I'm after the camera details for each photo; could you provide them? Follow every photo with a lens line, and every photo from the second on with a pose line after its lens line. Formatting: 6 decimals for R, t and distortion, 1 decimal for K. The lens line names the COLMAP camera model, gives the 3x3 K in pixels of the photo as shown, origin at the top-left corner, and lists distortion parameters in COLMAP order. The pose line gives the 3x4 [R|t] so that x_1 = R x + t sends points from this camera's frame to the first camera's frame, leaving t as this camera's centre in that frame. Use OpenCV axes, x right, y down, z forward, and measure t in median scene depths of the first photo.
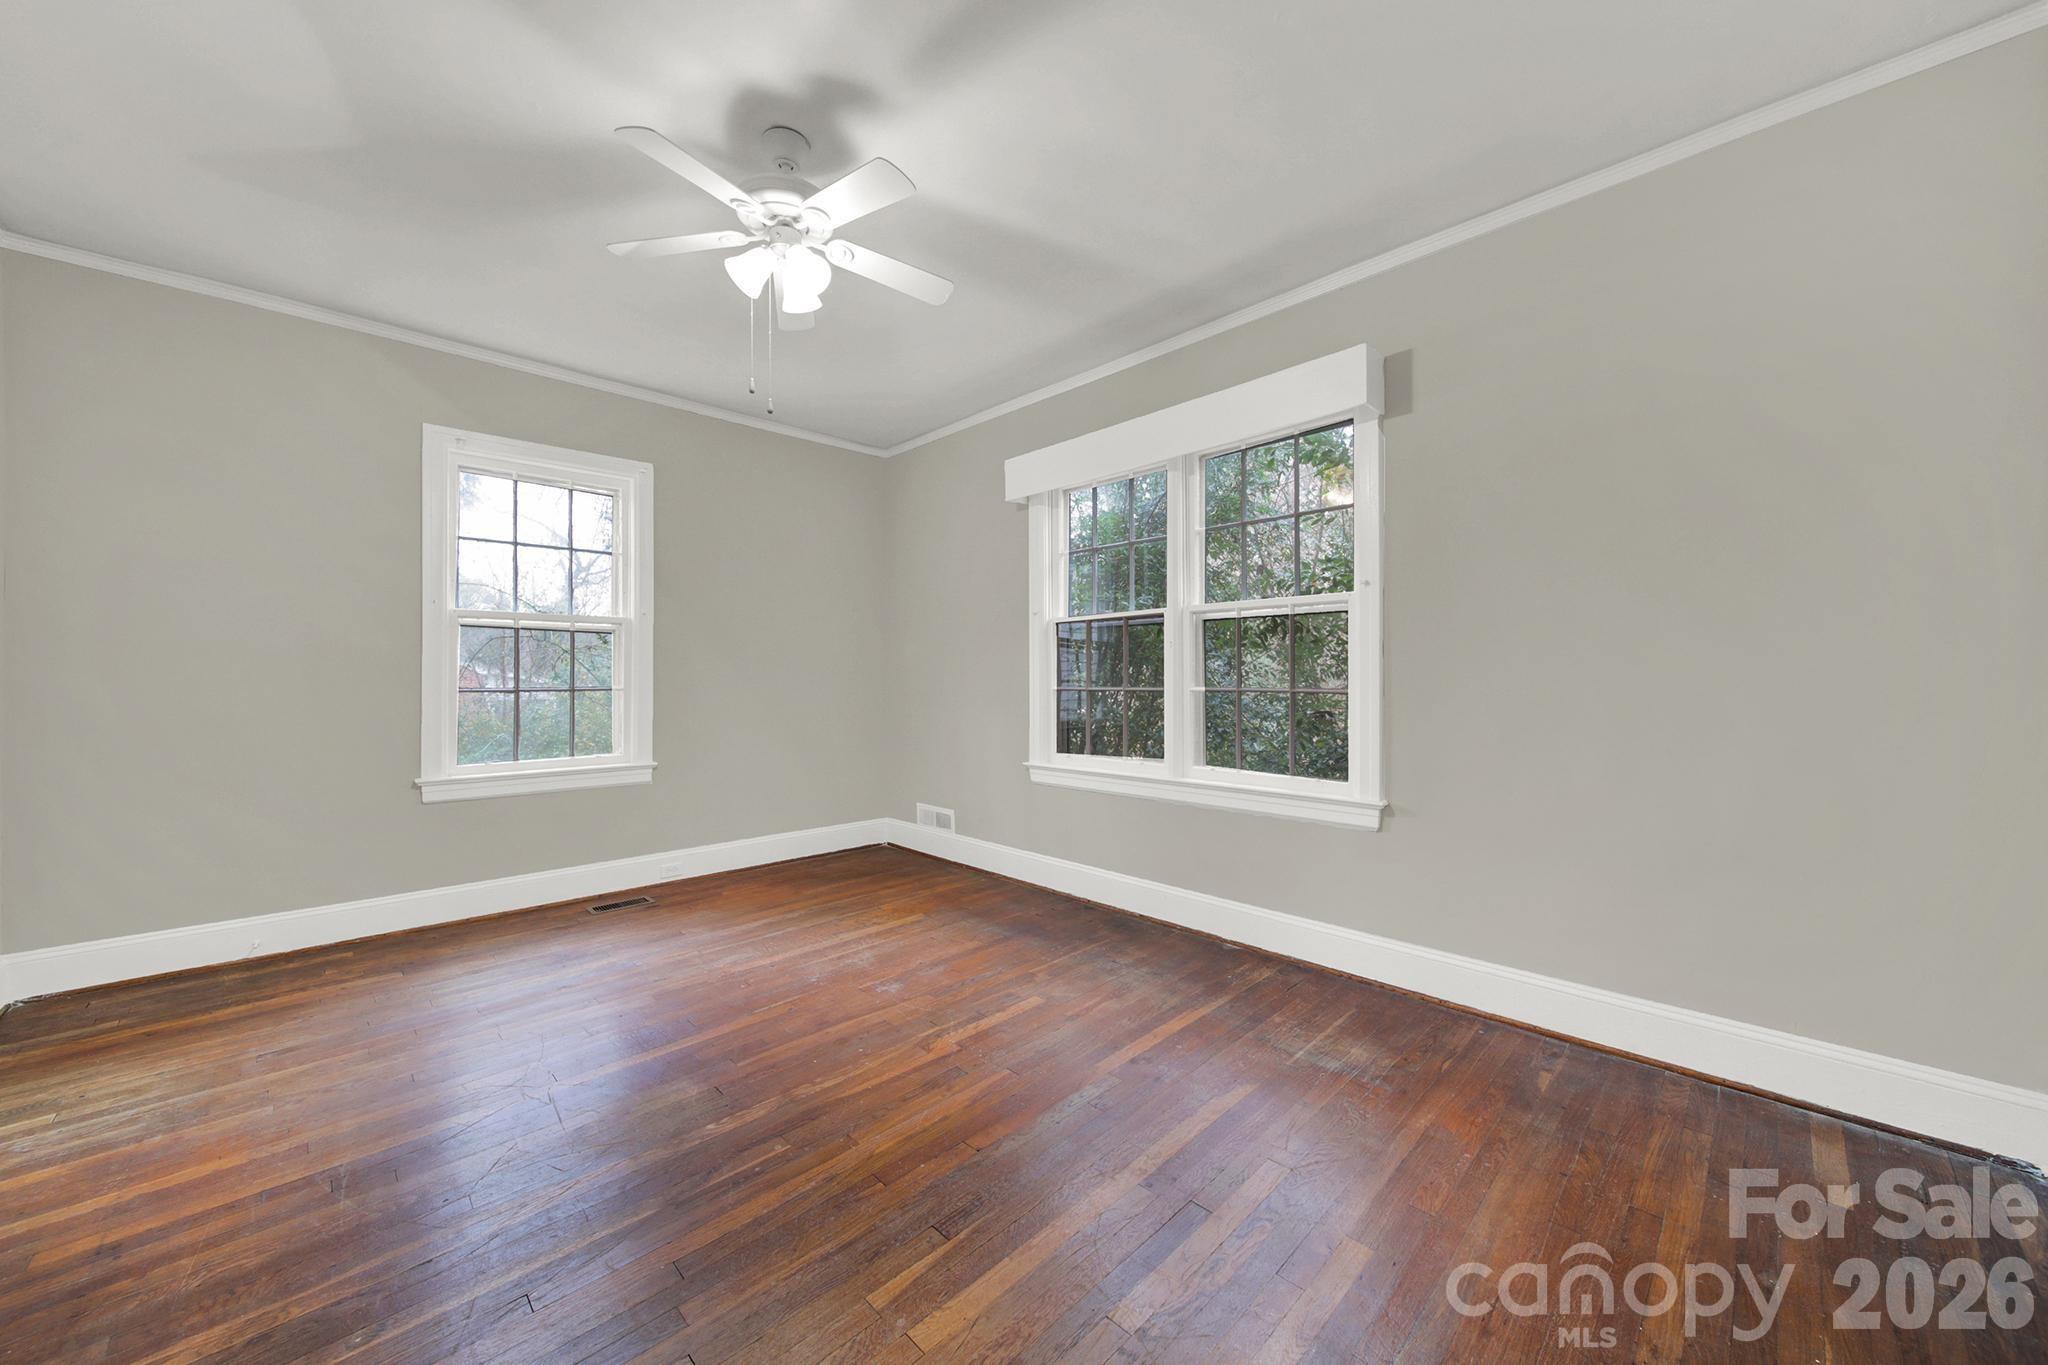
lens RADIAL K [[744.4, 0, 1022.9], [0, 744.4, 677.2], [0, 0, 1]] dist [-0.002336, -0.000789]
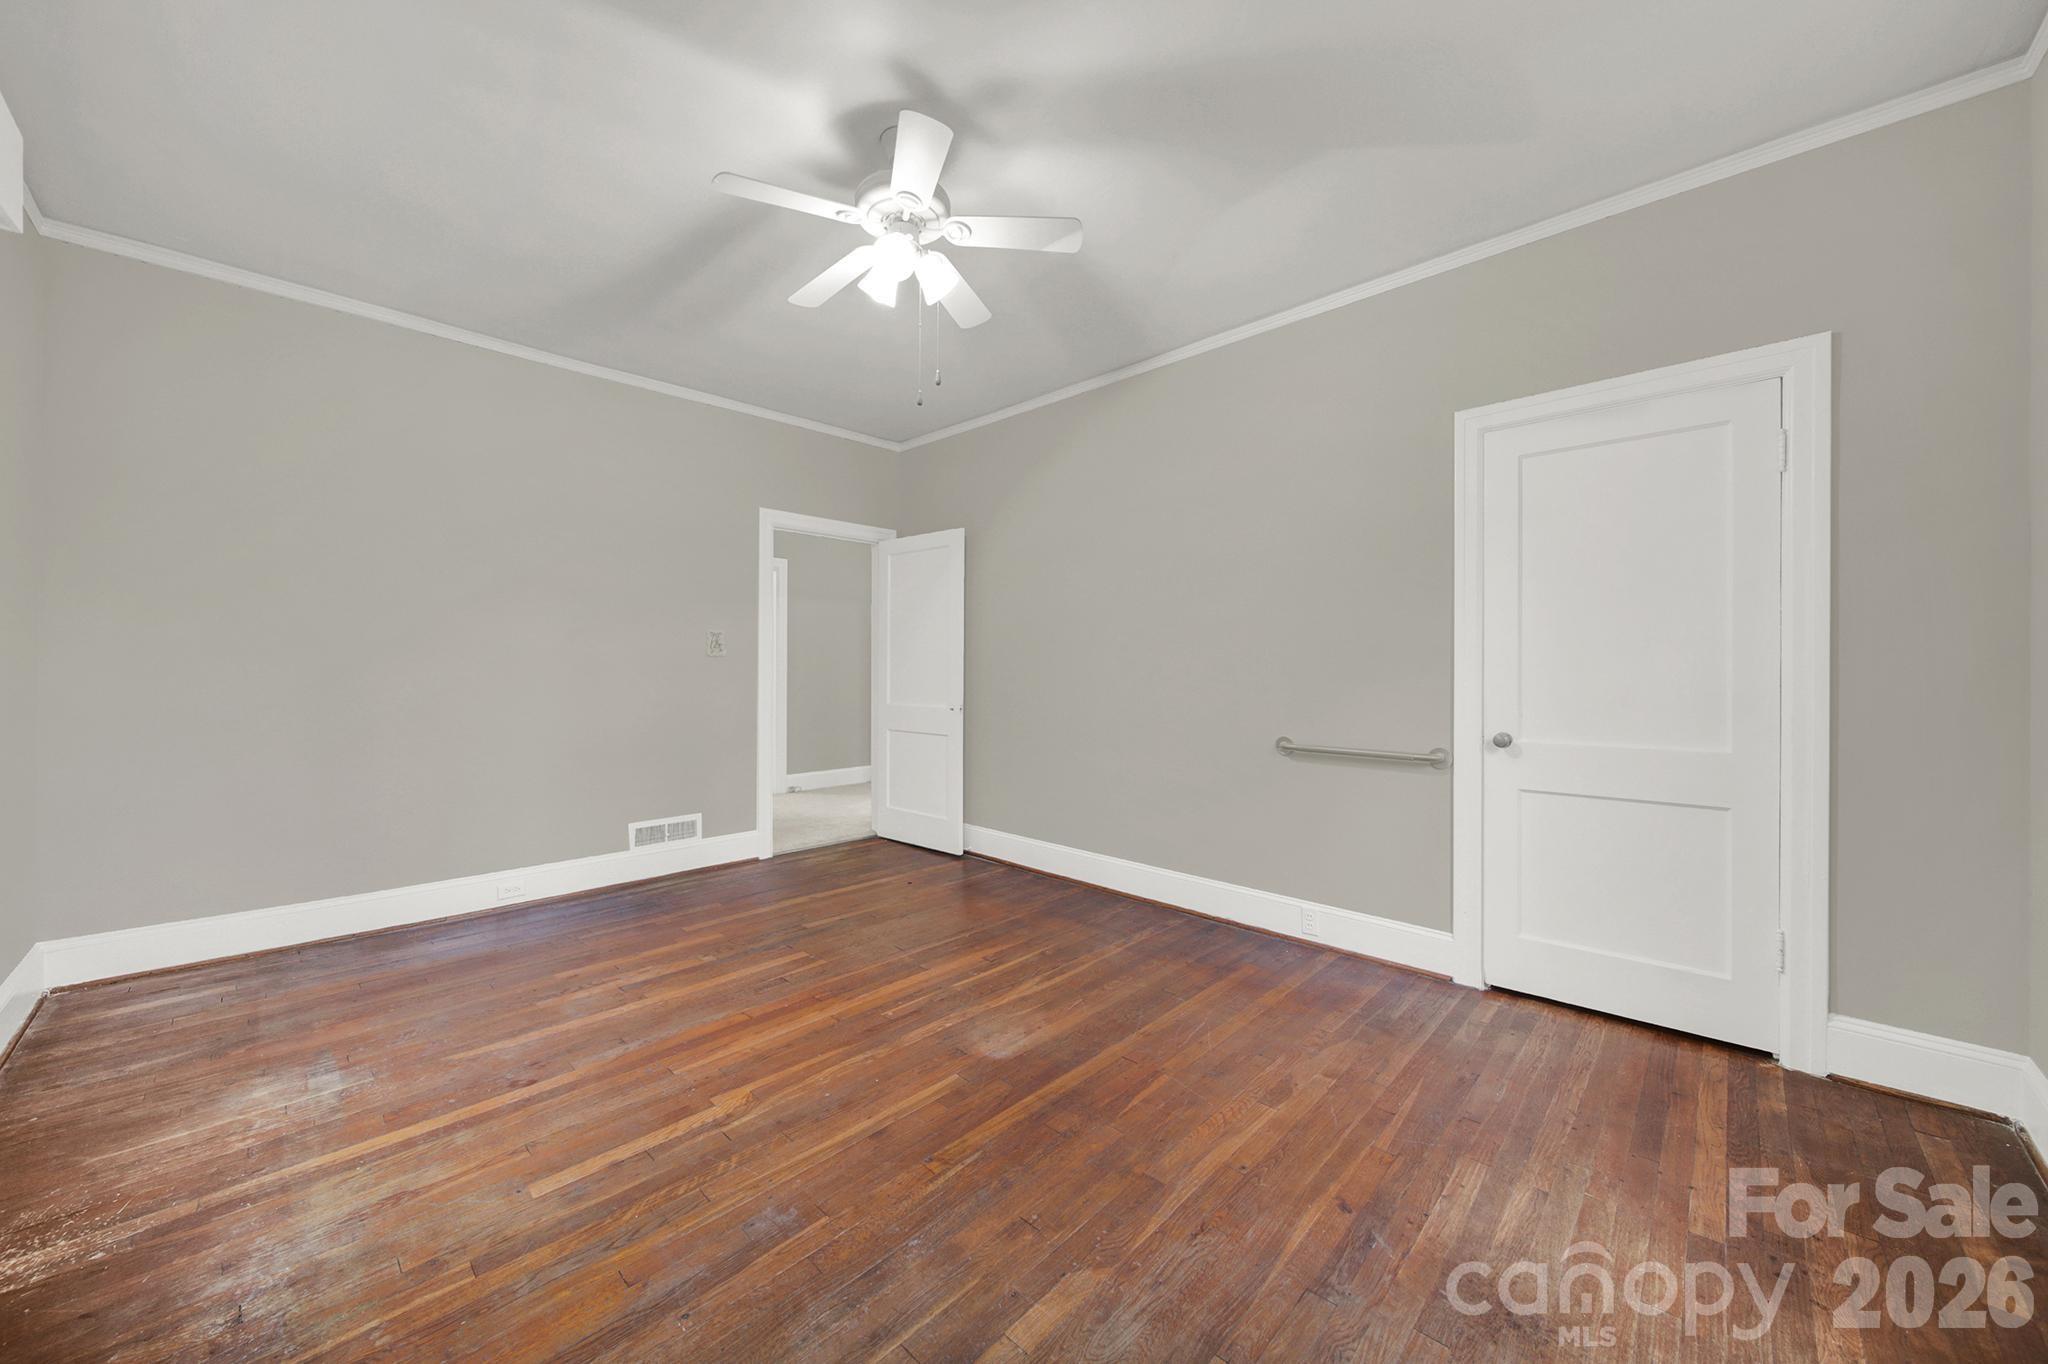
lens RADIAL K [[744.4, 0, 1026.9], [0, 744.4, 669.3], [0, 0, 1]] dist [-0.002336, -0.000789]
pose [[-0.999333, -0.001154, -0.036489, -0.393198], [-0.001354, 0.999984, 0.005464, -0.004215], [0.036482, 0.005510, -0.999319, 1.759943]]
